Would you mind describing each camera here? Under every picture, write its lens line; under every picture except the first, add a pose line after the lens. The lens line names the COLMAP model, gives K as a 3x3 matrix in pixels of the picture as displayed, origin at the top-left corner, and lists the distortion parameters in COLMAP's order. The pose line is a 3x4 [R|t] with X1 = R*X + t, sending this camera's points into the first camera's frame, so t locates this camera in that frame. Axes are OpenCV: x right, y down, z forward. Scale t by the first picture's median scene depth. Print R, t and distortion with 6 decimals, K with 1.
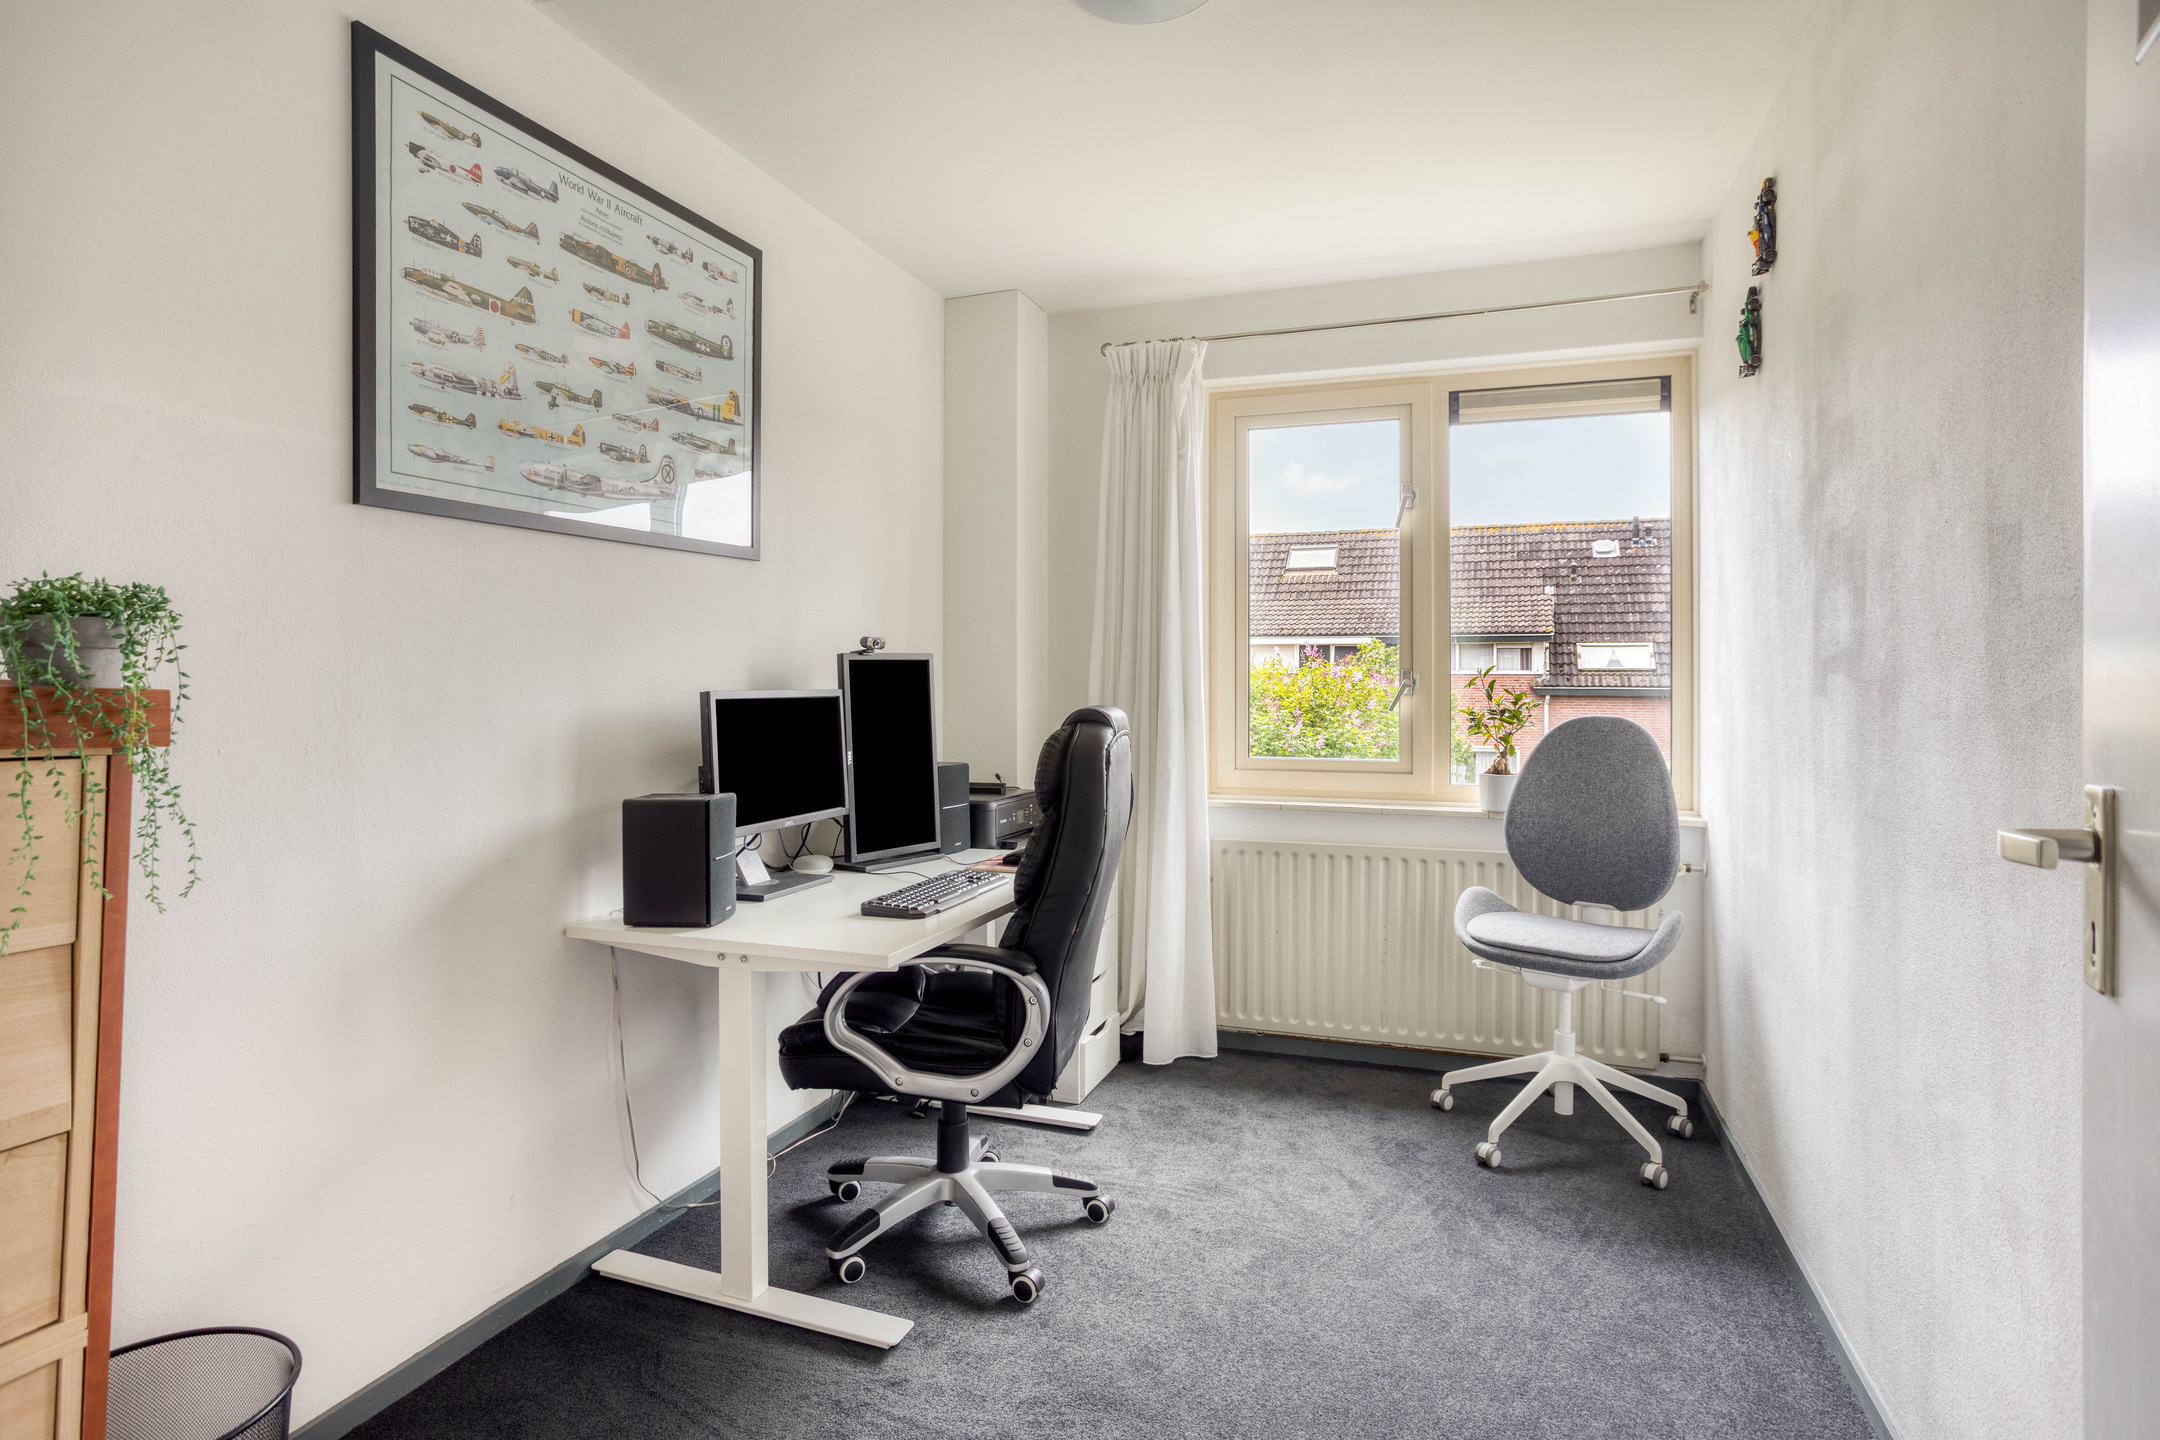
lens RADIAL K [[1204.2, 0, 1085.8], [0, 1204.2, 706.7], [0, 0, 1]] dist [0.000570, -0.000036]
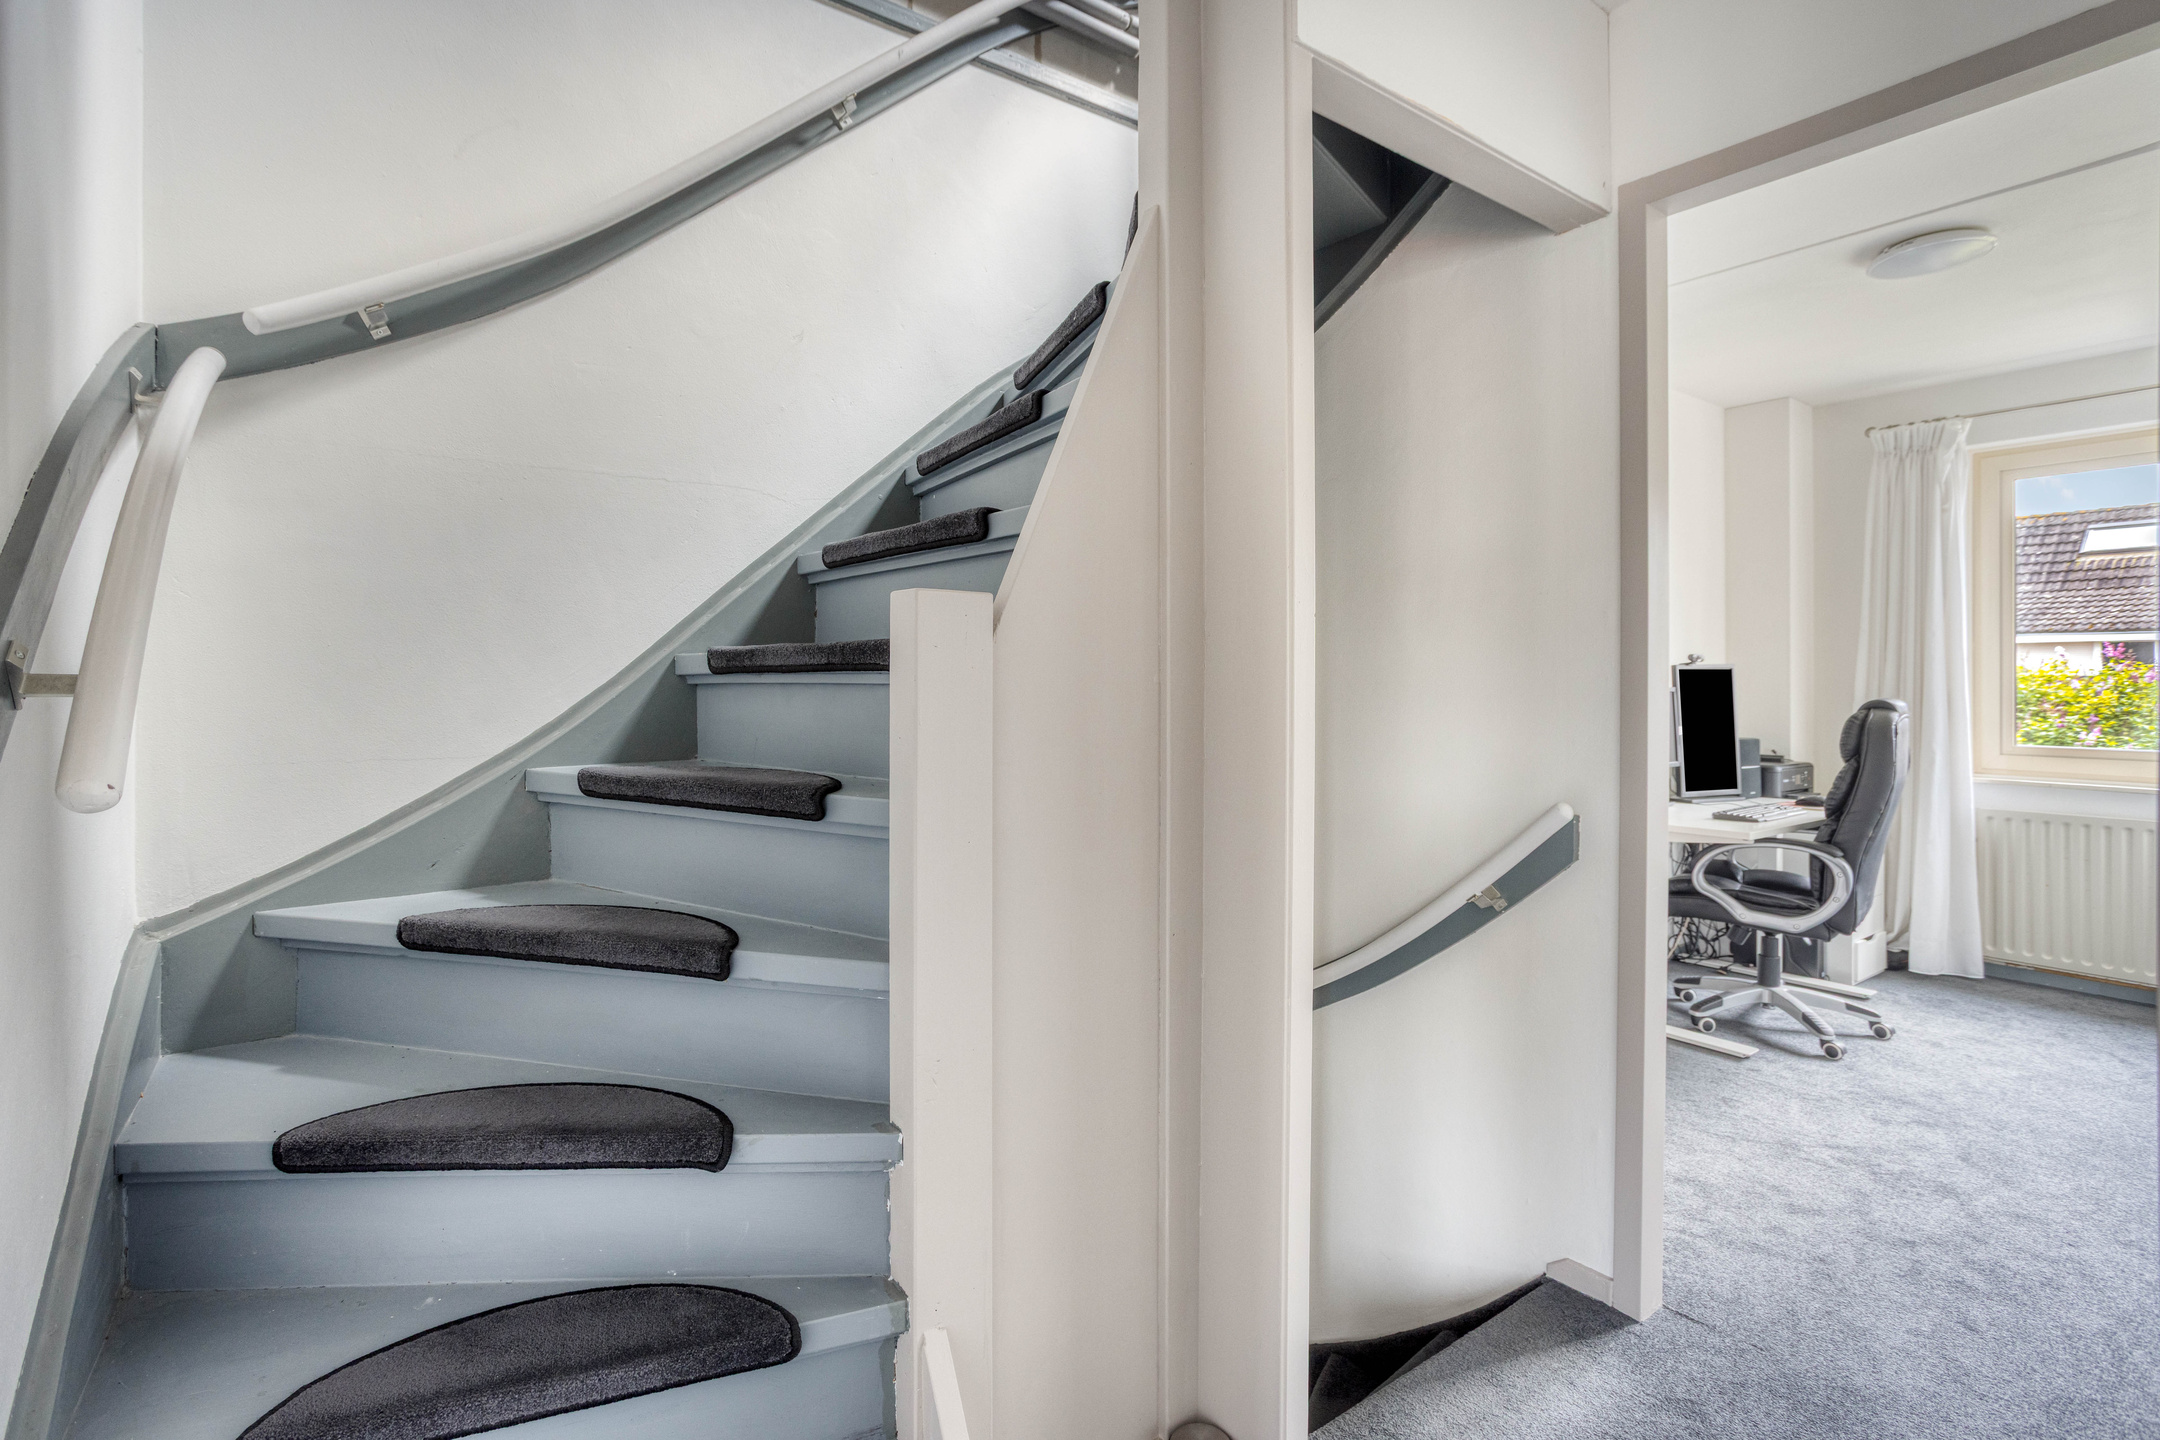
lens RADIAL K [[1046.8, 0, 1085.9], [0, 1046.8, 682.4], [0, 0, 1]] dist [-0.000959, 0.006143]
pose [[0.829103, 0.000268, -0.559097, -0.067900], [-0.013060, 0.999736, -0.018889, 0.013617], [0.558944, 0.022963, 0.828887, -0.545434]]
